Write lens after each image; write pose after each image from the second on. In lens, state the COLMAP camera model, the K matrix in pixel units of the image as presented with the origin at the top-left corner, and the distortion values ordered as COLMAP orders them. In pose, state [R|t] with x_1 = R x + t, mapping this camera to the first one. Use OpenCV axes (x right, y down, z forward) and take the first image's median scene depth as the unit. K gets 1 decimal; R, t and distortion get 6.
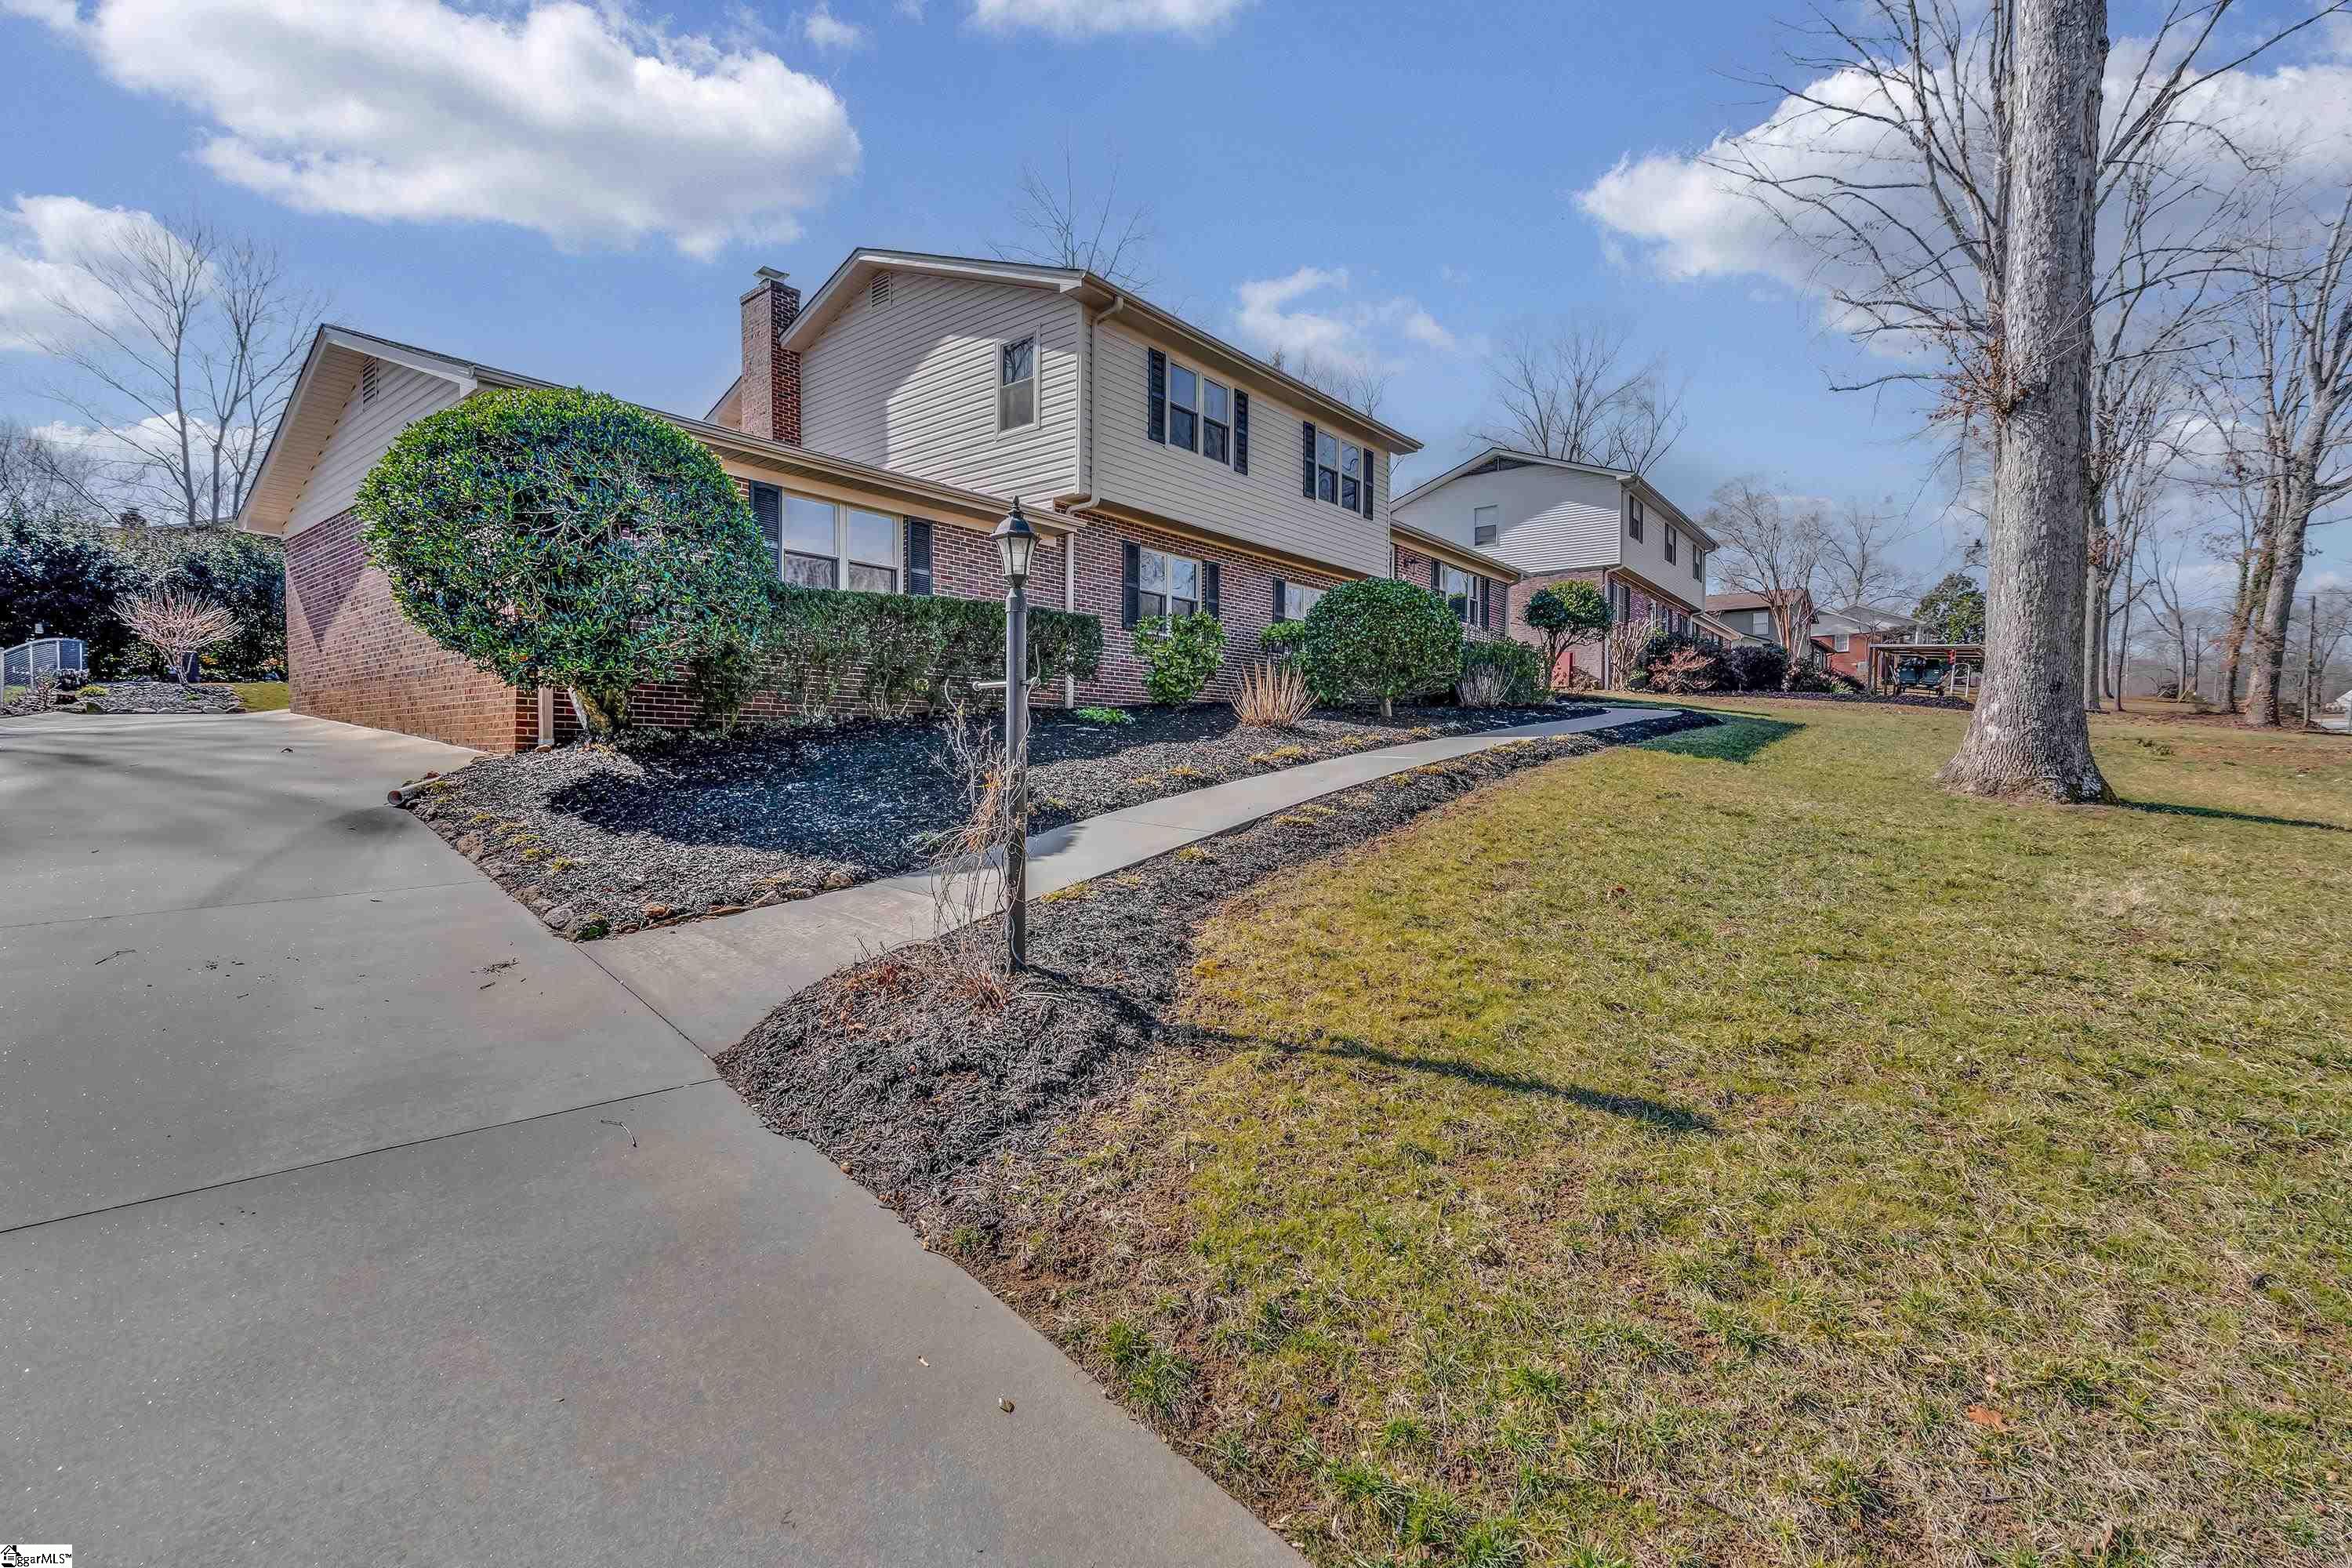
lens RADIAL K [[1066.3, 0, 1176.0], [0, 1066.3, 784.0], [0, 0, 1]] dist [-0.002152, -0.000459]
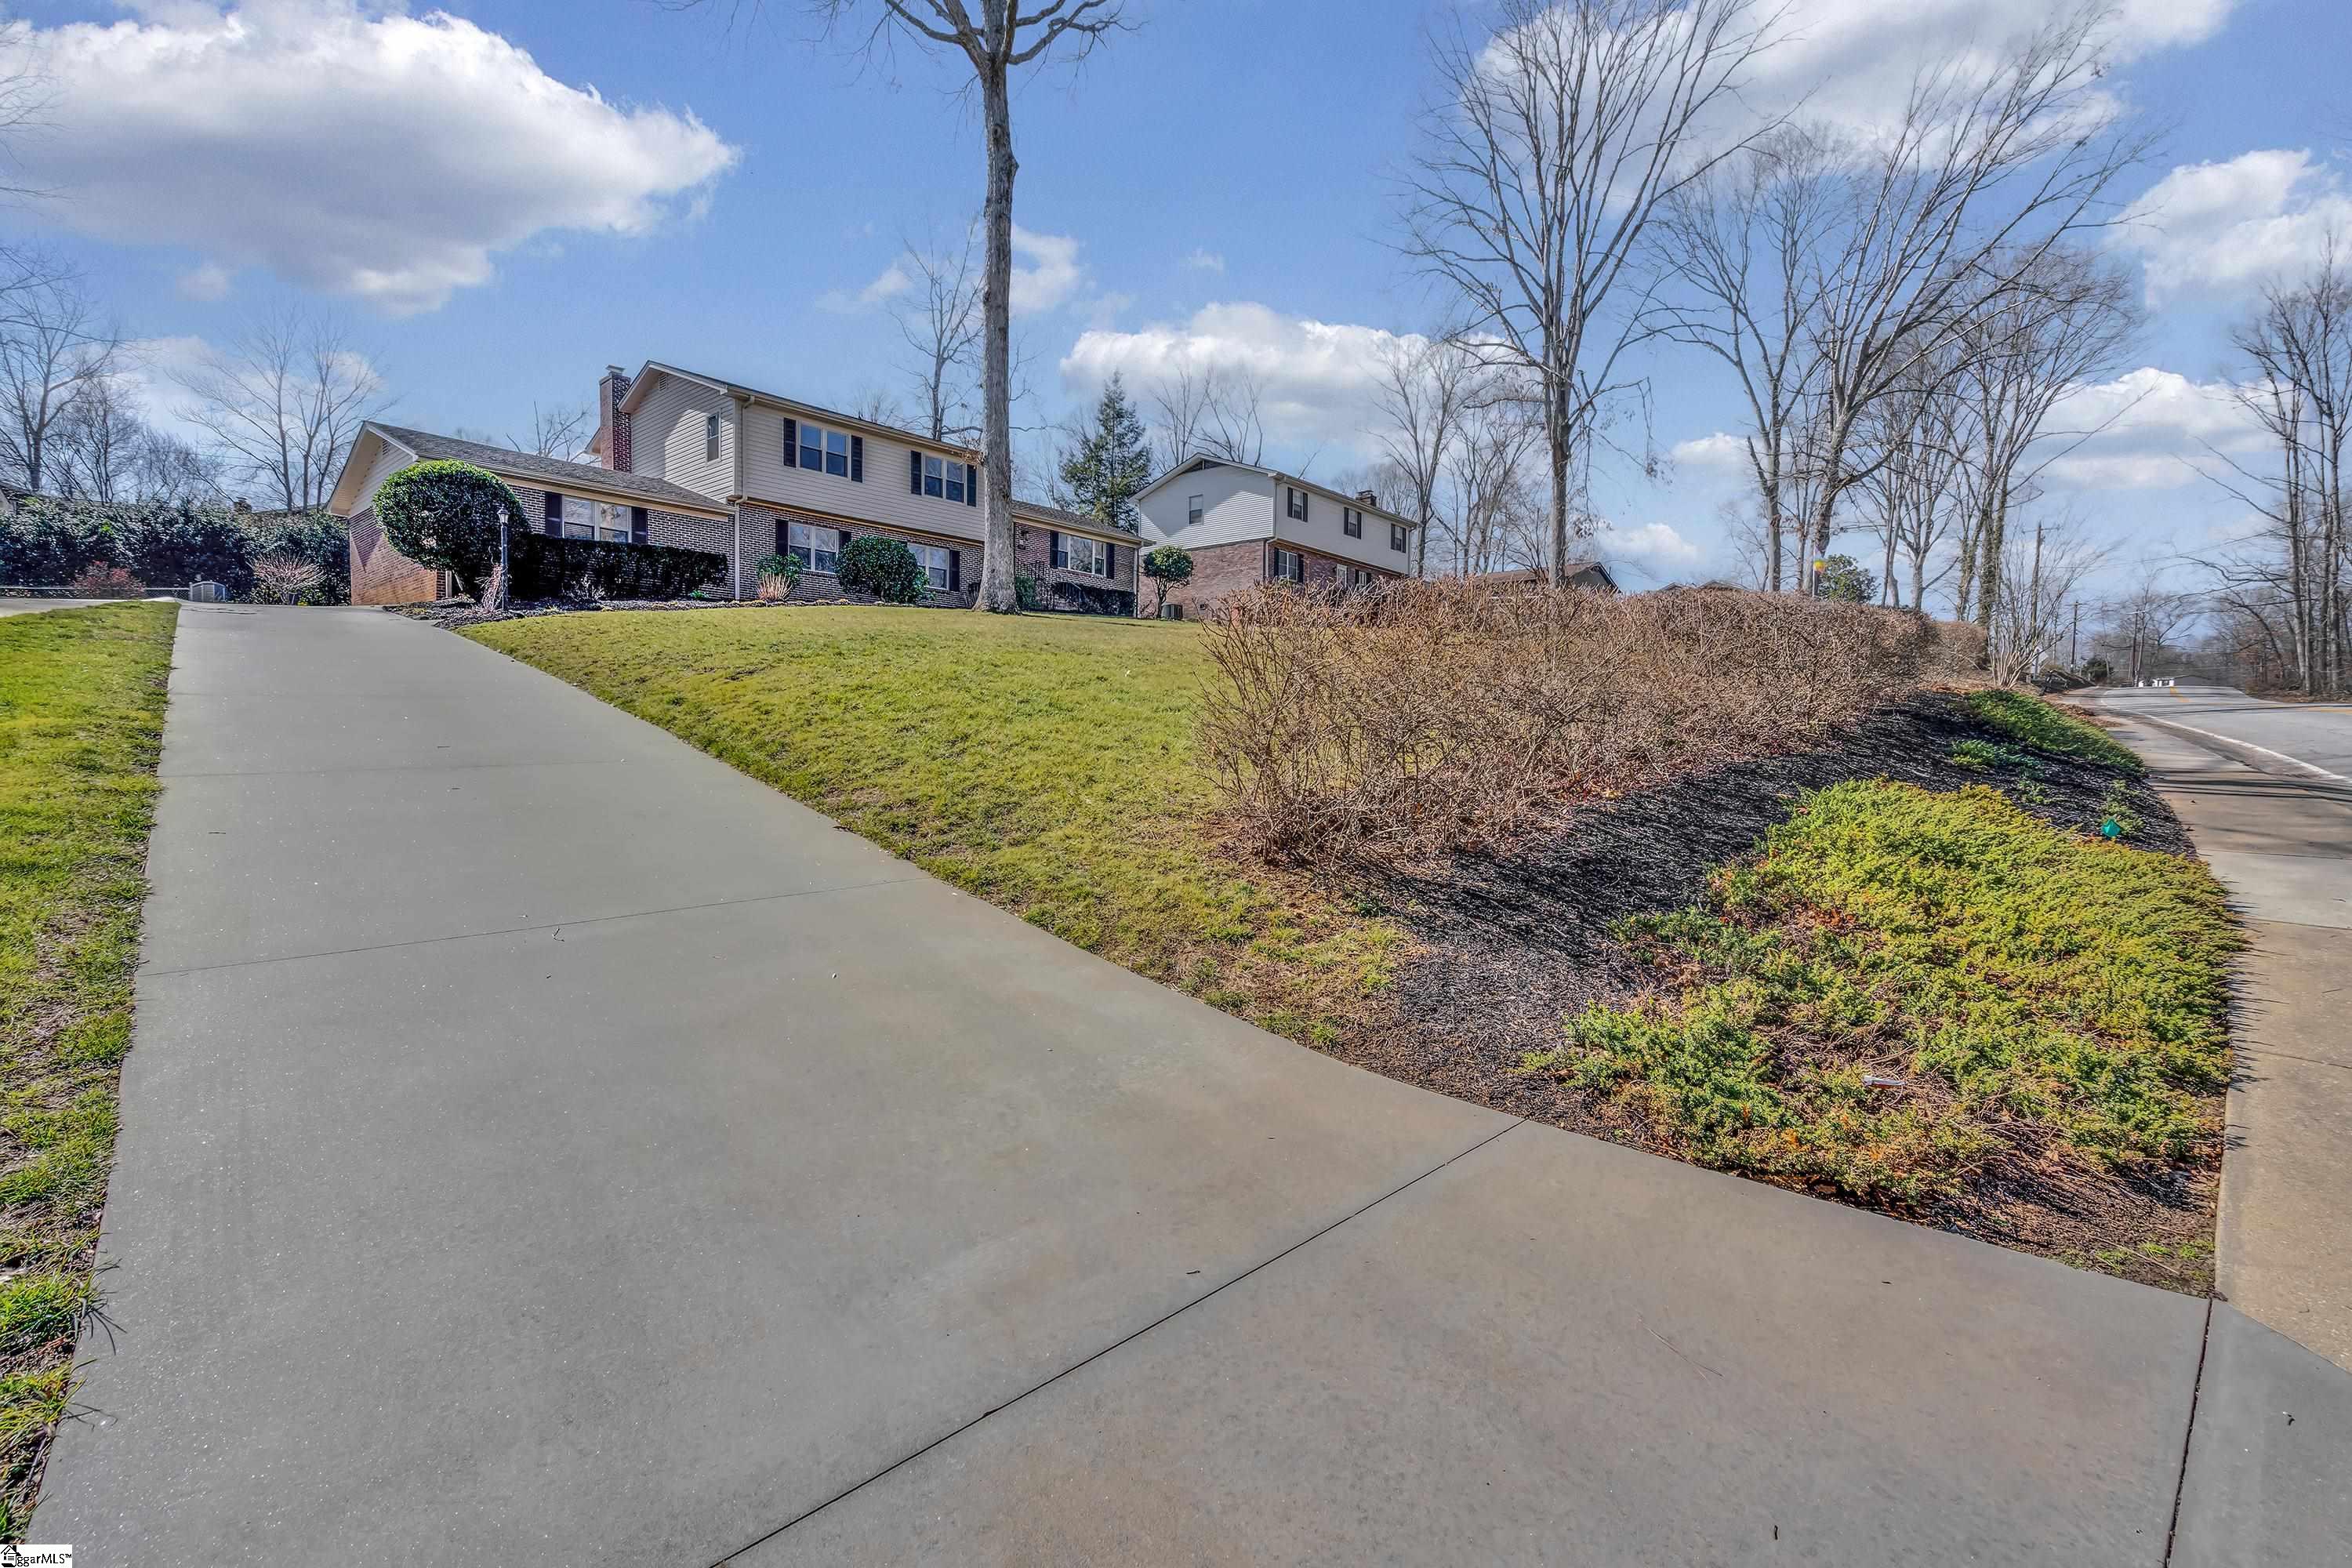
lens RADIAL K [[1066.3, 0, 1176.0], [0, 1066.3, 784.0], [0, 0, 1]] dist [-0.002152, -0.000459]
pose [[0.999097, 0.009537, -0.041414, 0.632036], [-0.008959, 0.999860, 0.014111, 0.179310], [0.041543, -0.013728, 0.999042, -0.741367]]
